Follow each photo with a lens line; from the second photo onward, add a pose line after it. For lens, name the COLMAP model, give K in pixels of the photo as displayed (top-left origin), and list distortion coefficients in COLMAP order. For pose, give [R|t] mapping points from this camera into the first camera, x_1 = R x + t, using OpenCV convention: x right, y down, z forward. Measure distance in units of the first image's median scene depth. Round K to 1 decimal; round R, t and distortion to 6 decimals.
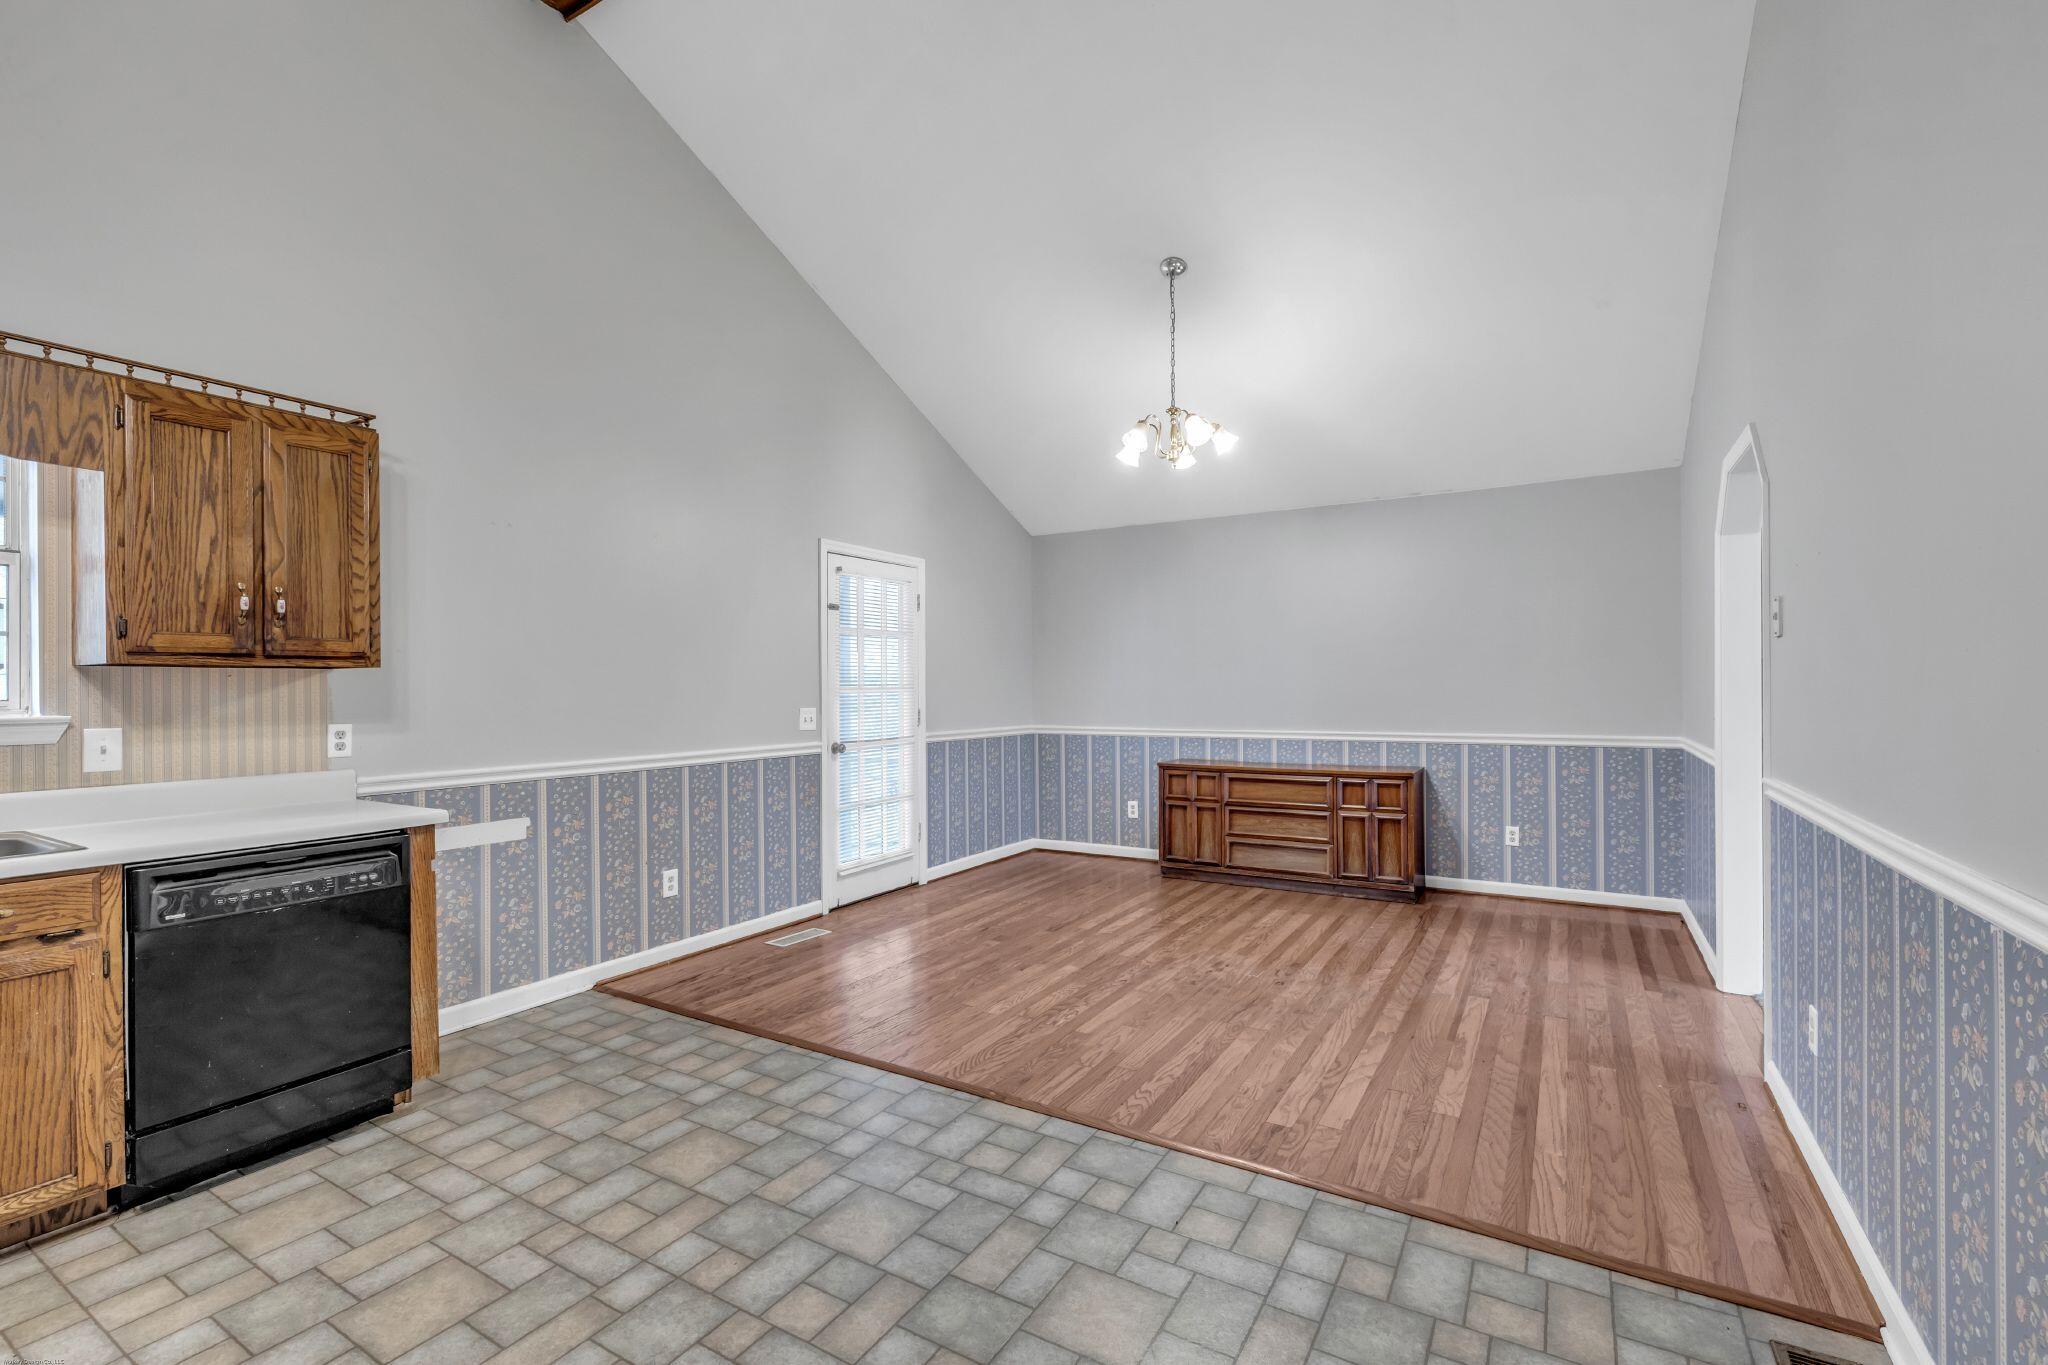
lens RADIAL K [[908.0, 0, 1022.5], [0, 908.0, 684.5], [0, 0, 1]] dist [-0.001596, -0.000115]
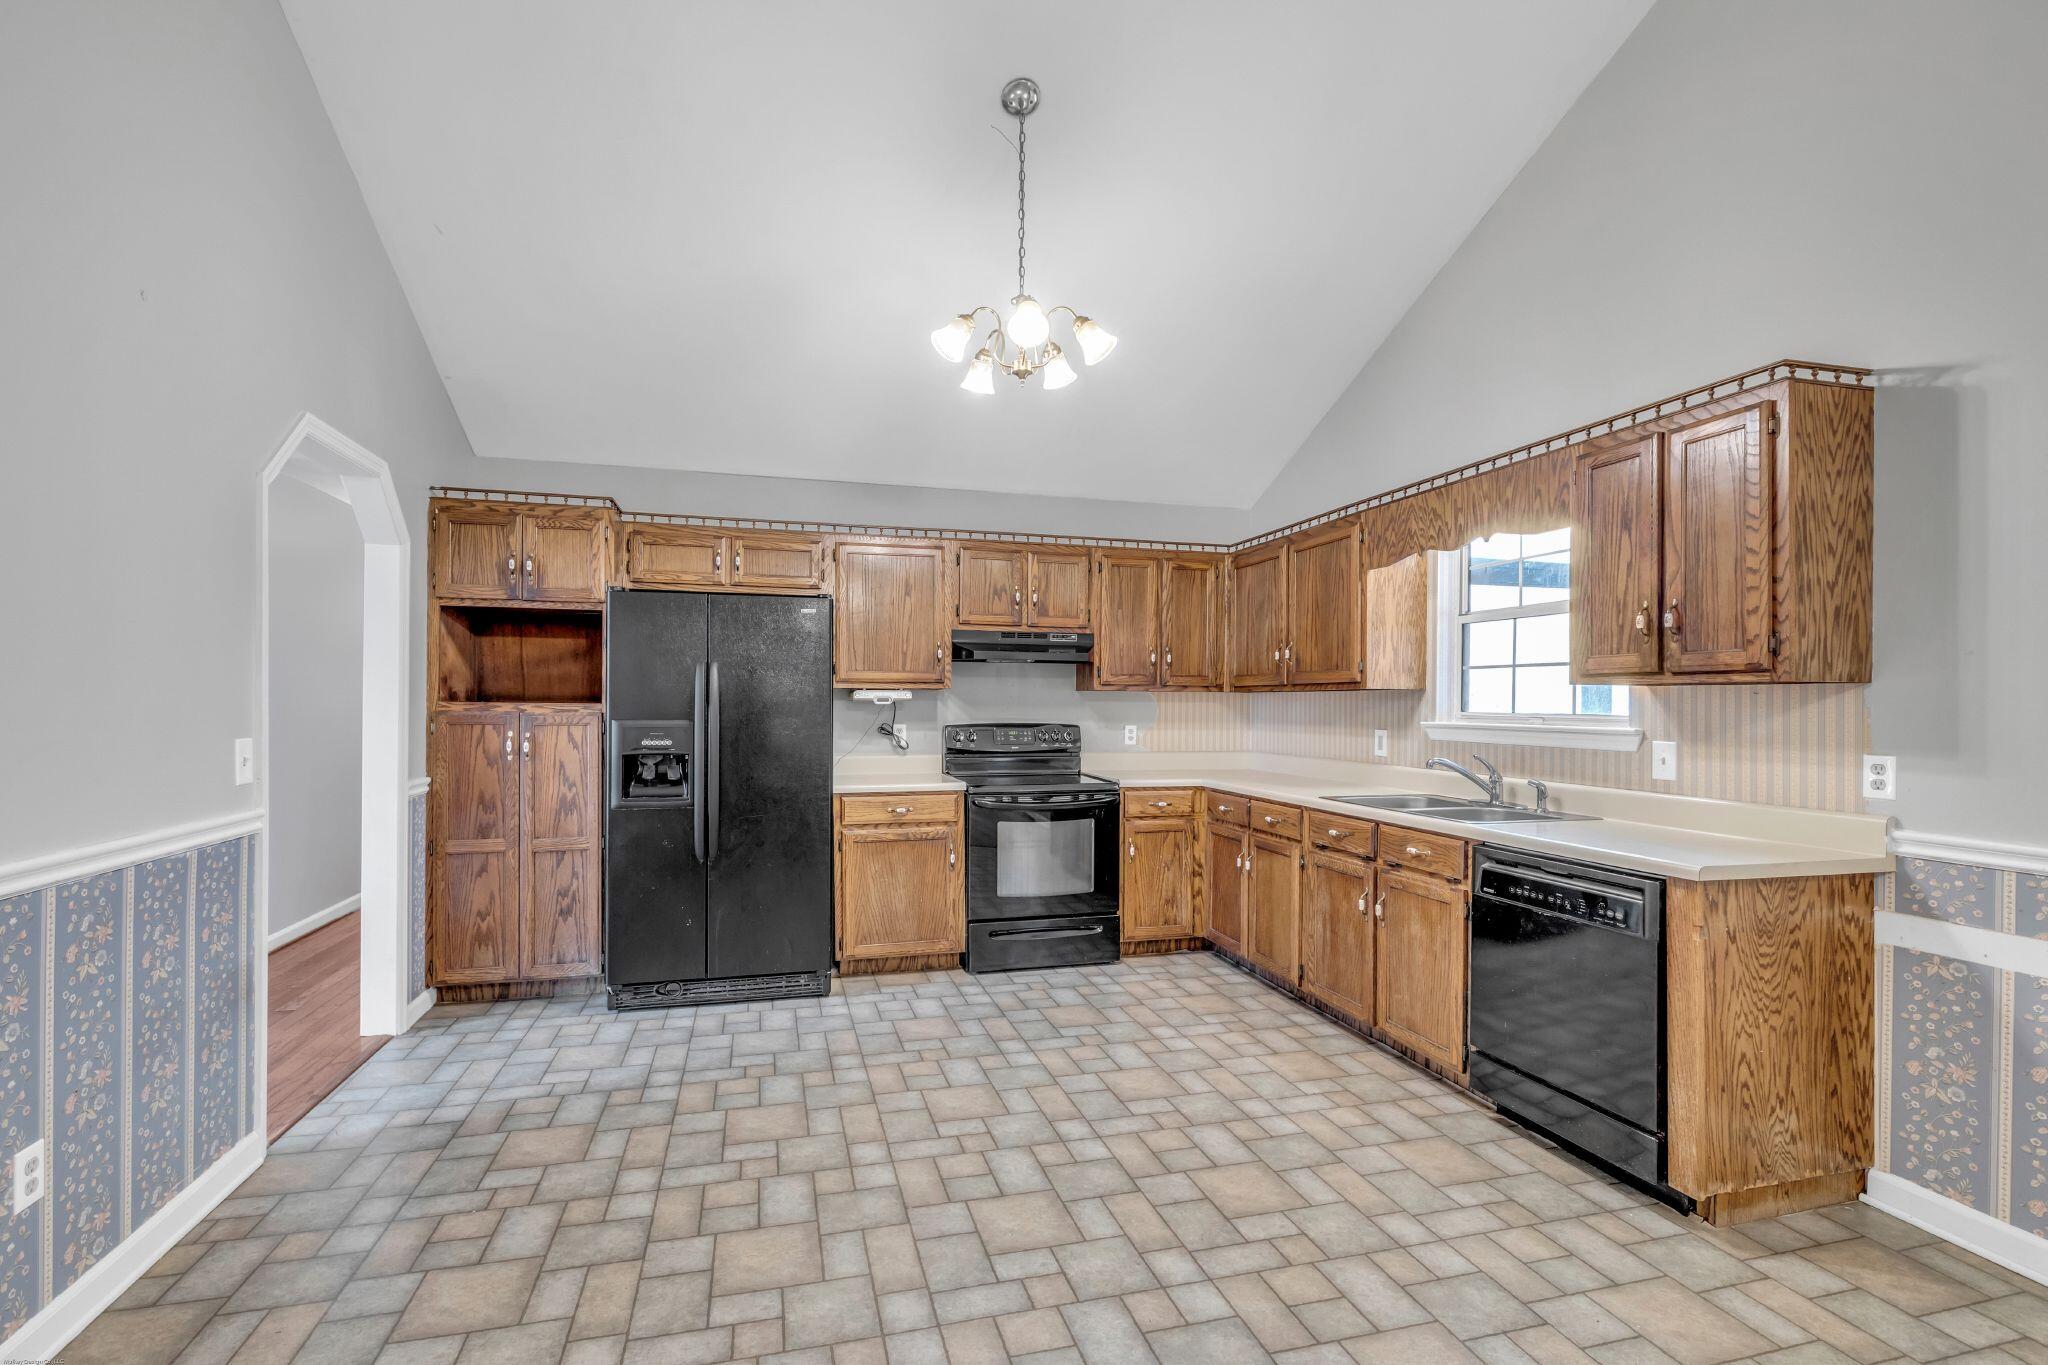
lens RADIAL K [[908.0, 0, 1013.6], [0, 908.0, 699.9], [0, 0, 1]] dist [-0.001596, -0.000115]
pose [[-0.691911, -0.003418, -0.721975, 0.333682], [-0.002427, 0.999994, -0.002408, 0.001148], [0.721979, 0.000087, -0.691915, 1.131637]]
